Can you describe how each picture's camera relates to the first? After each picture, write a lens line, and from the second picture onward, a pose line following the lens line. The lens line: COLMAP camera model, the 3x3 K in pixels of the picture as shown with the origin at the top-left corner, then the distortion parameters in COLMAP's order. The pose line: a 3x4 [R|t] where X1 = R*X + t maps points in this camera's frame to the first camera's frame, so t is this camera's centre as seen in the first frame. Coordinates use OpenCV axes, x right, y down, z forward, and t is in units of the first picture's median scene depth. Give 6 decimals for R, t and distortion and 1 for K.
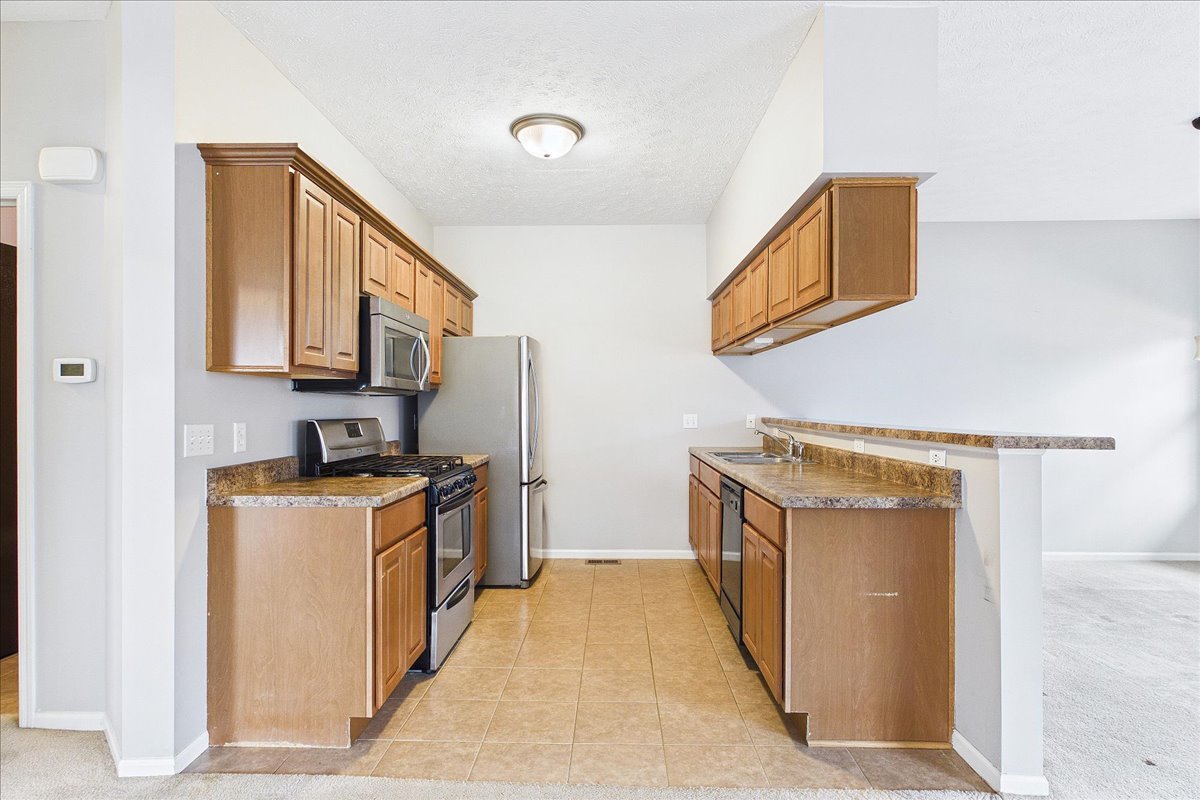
lens RADIAL K [[616.9, 0, 599.1], [0, 616.9, 406.8], [0, 0, 1]] dist [0.016680, -0.002717]
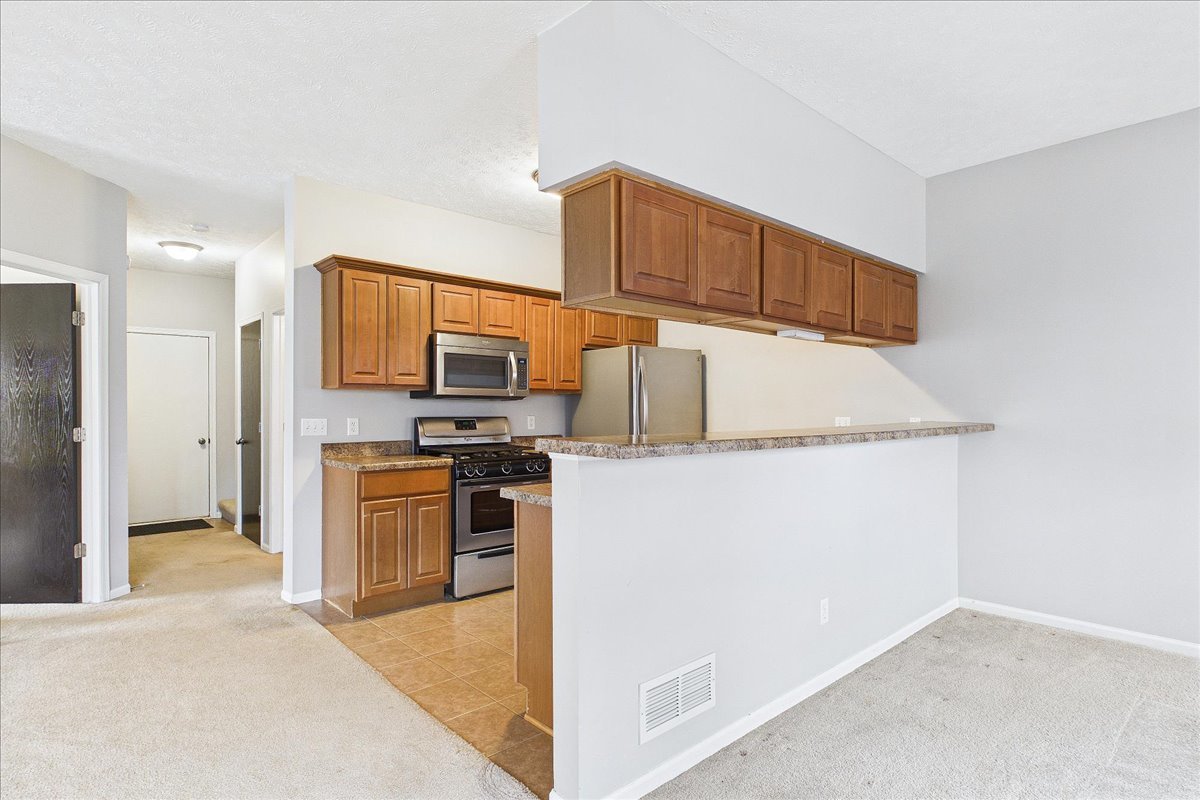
lens RADIAL K [[616.9, 0, 618.3], [0, 616.9, 407.6], [0, 0, 1]] dist [0.016680, -0.002717]
pose [[0.703413, -0.002127, -0.710778, 1.038503], [0.001161, 0.999998, -0.001843, 0.000493], [0.710780, 0.000472, 0.703414, 0.294094]]
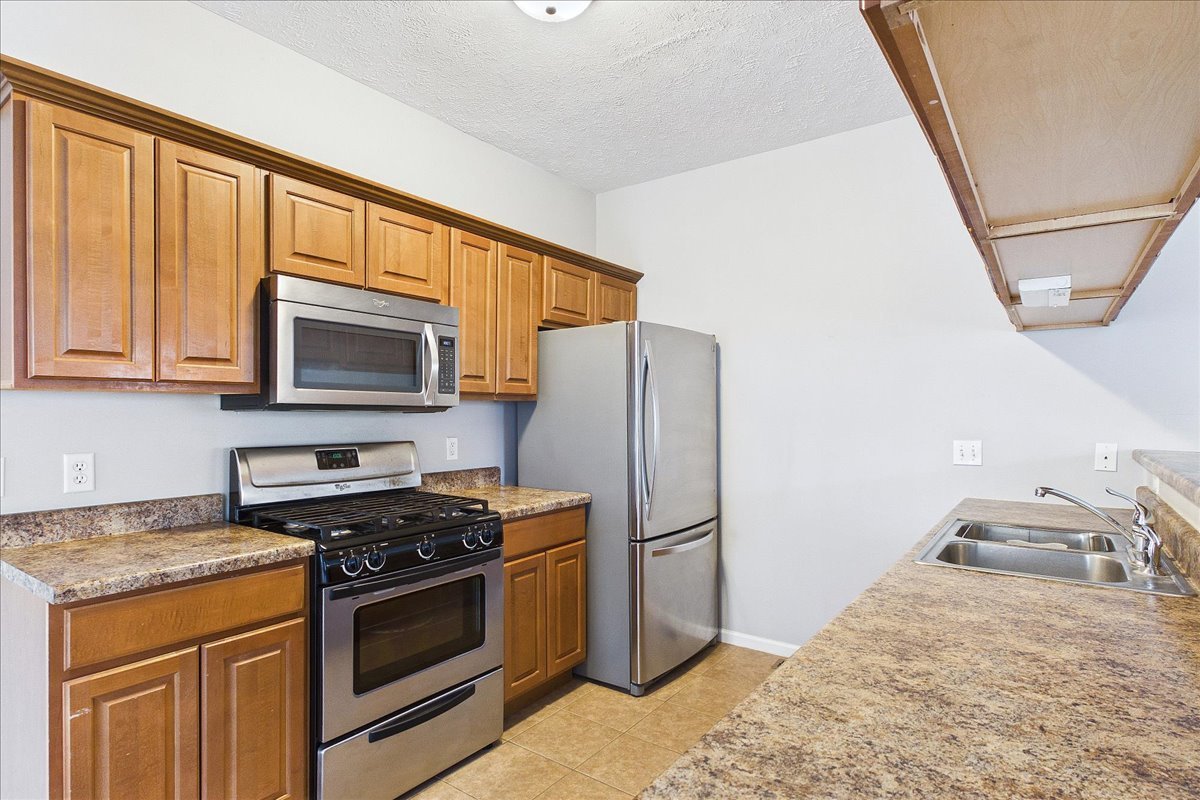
lens RADIAL K [[616.9, 0, 601.9], [0, 616.9, 416.5], [0, 0, 1]] dist [0.016680, -0.002717]
pose [[0.820368, 0.006593, -0.571797, 0.368603], [-0.002336, 0.999964, 0.008179, -0.026396], [0.571831, -0.005374, 0.820354, 0.669043]]
